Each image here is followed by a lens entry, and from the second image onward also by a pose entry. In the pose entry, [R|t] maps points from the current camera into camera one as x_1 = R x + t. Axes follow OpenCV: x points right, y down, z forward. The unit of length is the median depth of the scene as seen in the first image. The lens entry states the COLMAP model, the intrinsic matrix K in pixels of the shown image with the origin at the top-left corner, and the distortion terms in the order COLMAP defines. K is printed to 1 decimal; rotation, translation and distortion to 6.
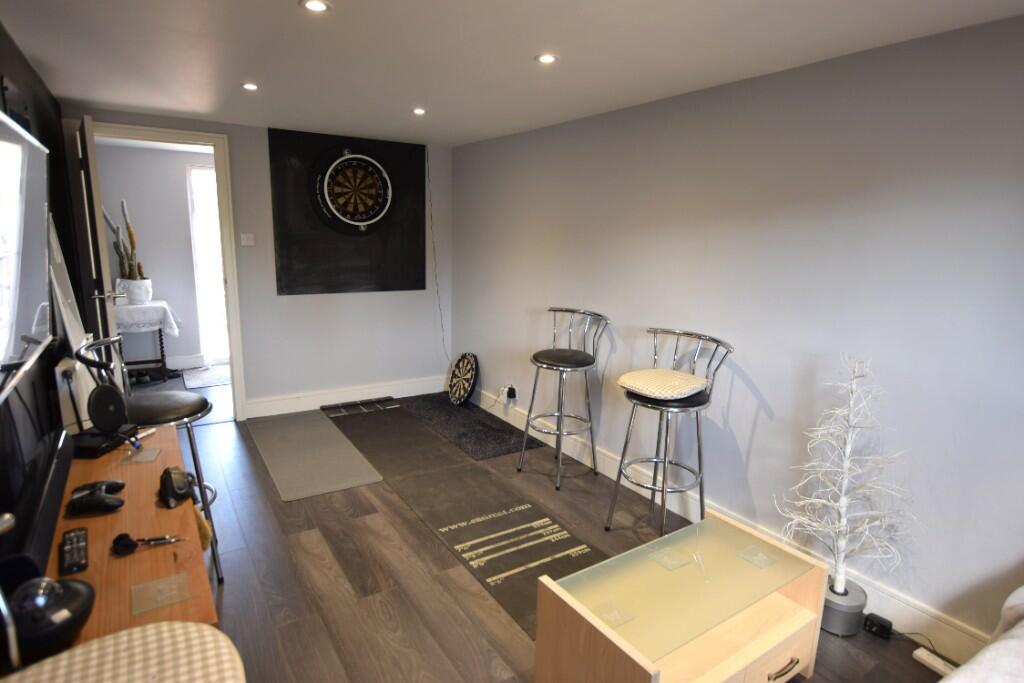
lens RADIAL K [[555.7, 0, 512.5], [0, 555.7, 342.3], [0, 0, 1]] dist [-0.005628, -0.000503]
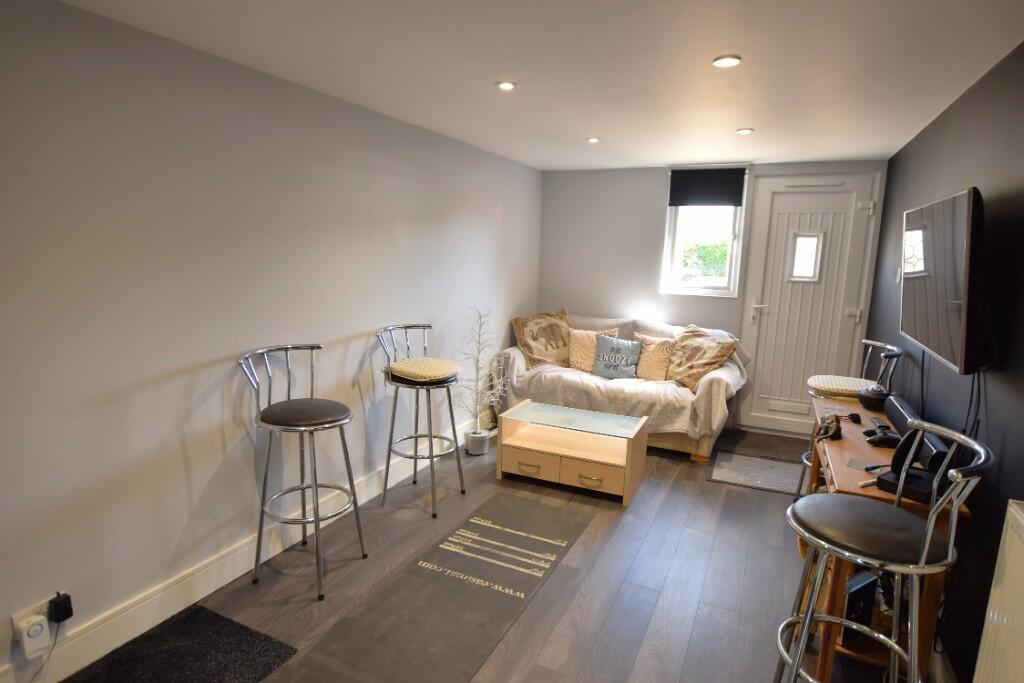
lens RADIAL K [[555.7, 0, 512.9], [0, 555.7, 342.8], [0, 0, 1]] dist [-0.005628, -0.000503]
pose [[-0.512197, -0.166878, 0.842500, -0.760781], [0.140821, 0.951350, 0.274050, -0.256811], [-0.847245, 0.259009, -0.463779, 1.296920]]
